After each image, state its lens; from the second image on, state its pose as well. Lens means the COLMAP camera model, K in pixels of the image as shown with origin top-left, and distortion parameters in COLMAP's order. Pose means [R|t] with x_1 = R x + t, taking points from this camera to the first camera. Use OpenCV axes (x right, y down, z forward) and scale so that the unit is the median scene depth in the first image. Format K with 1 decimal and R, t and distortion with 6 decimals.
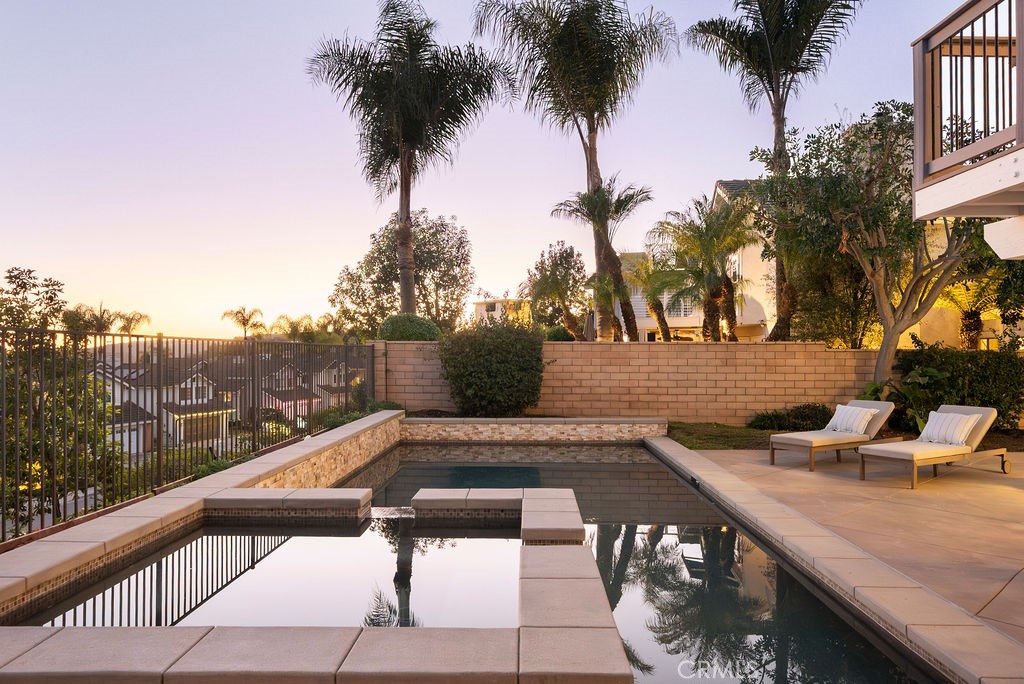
lens RADIAL K [[734.8, 0, 362.3], [0, 734.8, 323.8], [0, 0, 1]] dist [0.028345, -0.007914]
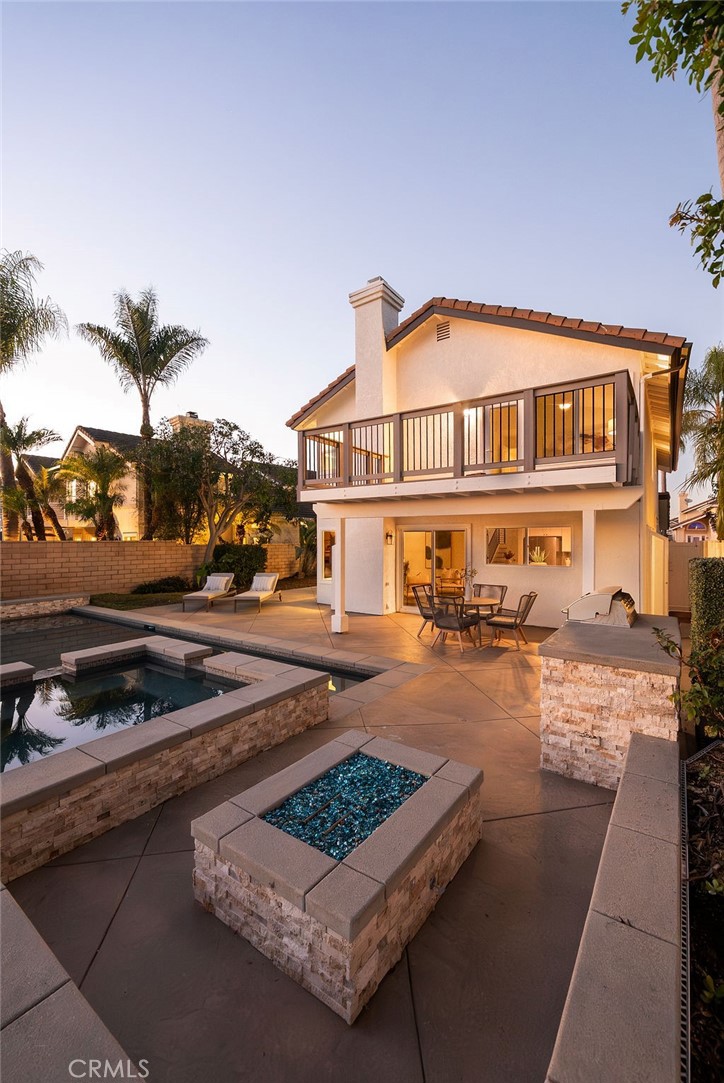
lens RADIAL K [[525.8, 0, 372.3], [0, 525.8, 512.2], [0, 0, 1]] dist [-0.007998, -0.000457]
pose [[0.507285, 0.033256, 0.861136, -0.183079], [-0.020687, 0.999437, -0.026411, -0.016621], [-0.861530, -0.004416, 0.507688, -0.029175]]
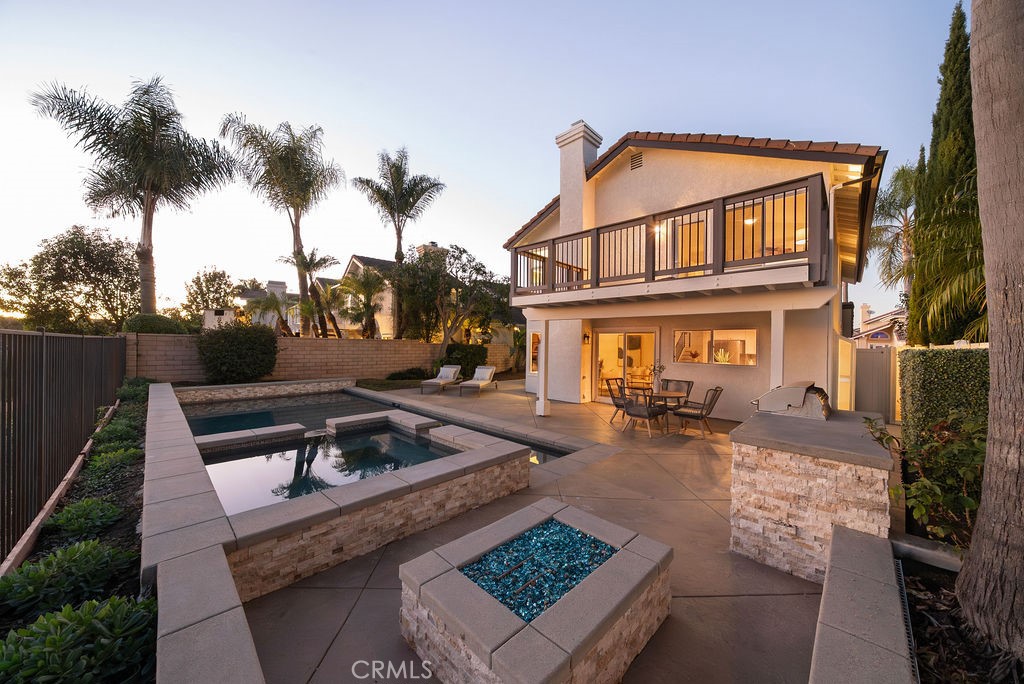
lens RADIAL K [[417.6, 0, 497.0], [0, 417.6, 322.1], [0, 0, 1]] dist [-0.013909, 0.000931]
pose [[0.654837, 0.044184, 0.754478, -0.161914], [-0.039576, 0.998925, -0.024150, -0.007746], [-0.754733, -0.014045, 0.655881, -0.019646]]
